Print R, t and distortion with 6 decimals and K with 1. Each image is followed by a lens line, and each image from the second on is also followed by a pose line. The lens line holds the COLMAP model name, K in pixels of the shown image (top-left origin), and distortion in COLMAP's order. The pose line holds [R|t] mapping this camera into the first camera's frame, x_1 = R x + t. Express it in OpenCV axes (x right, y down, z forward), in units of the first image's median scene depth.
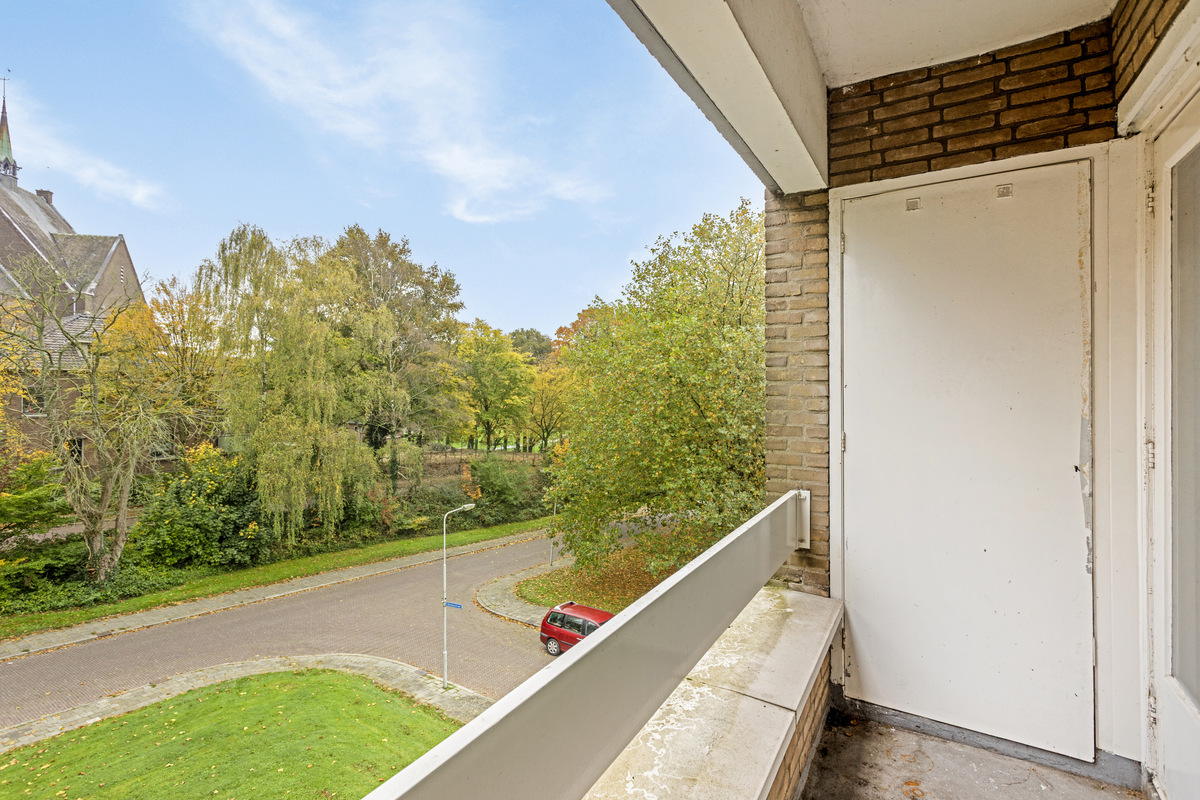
lens RADIAL K [[574.1, 0, 581.4], [0, 574.1, 380.1], [0, 0, 1]] dist [0.004132, -0.000006]
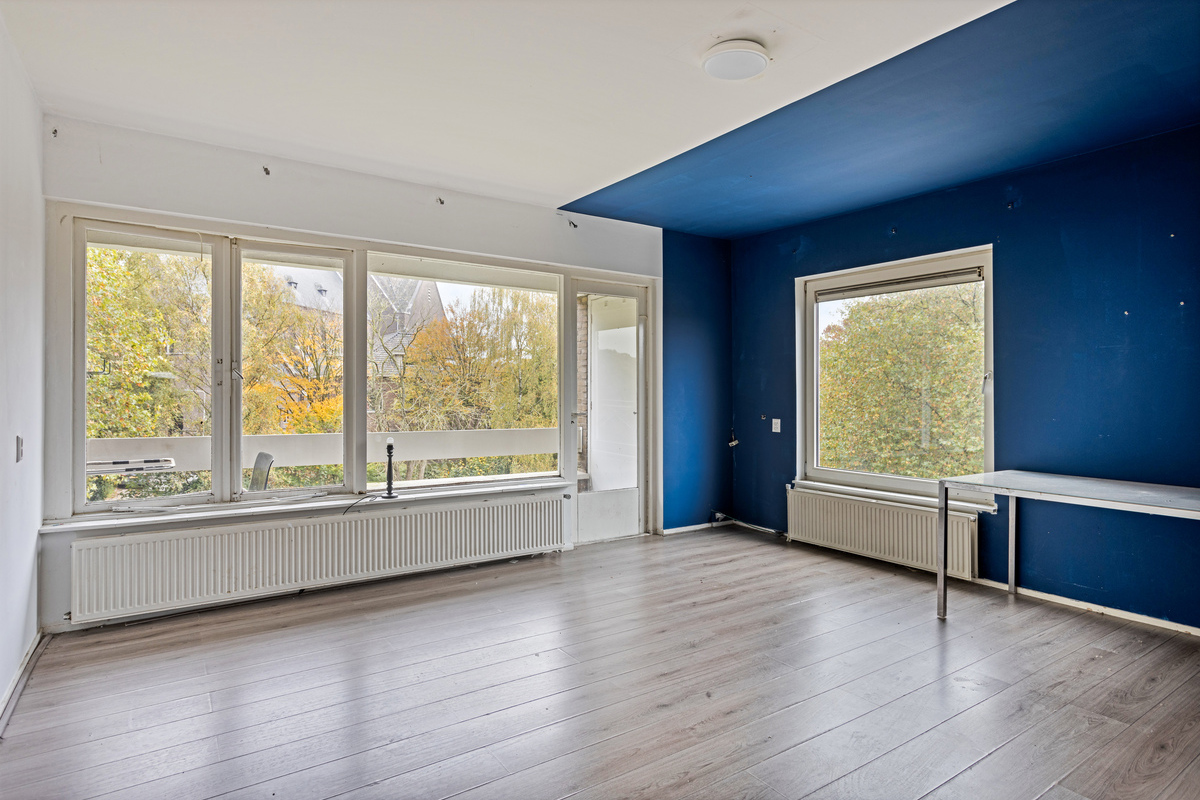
lens RADIAL K [[639.9, 0, 585.6], [0, 639.9, 382.1], [0, 0, 1]] dist [-0.002757, 0.002387]
pose [[0.903556, 0.000729, -0.428469, 0.112664], [-0.003645, 0.999975, -0.005985, 0.002156], [0.428454, 0.006970, 0.903537, -0.097430]]
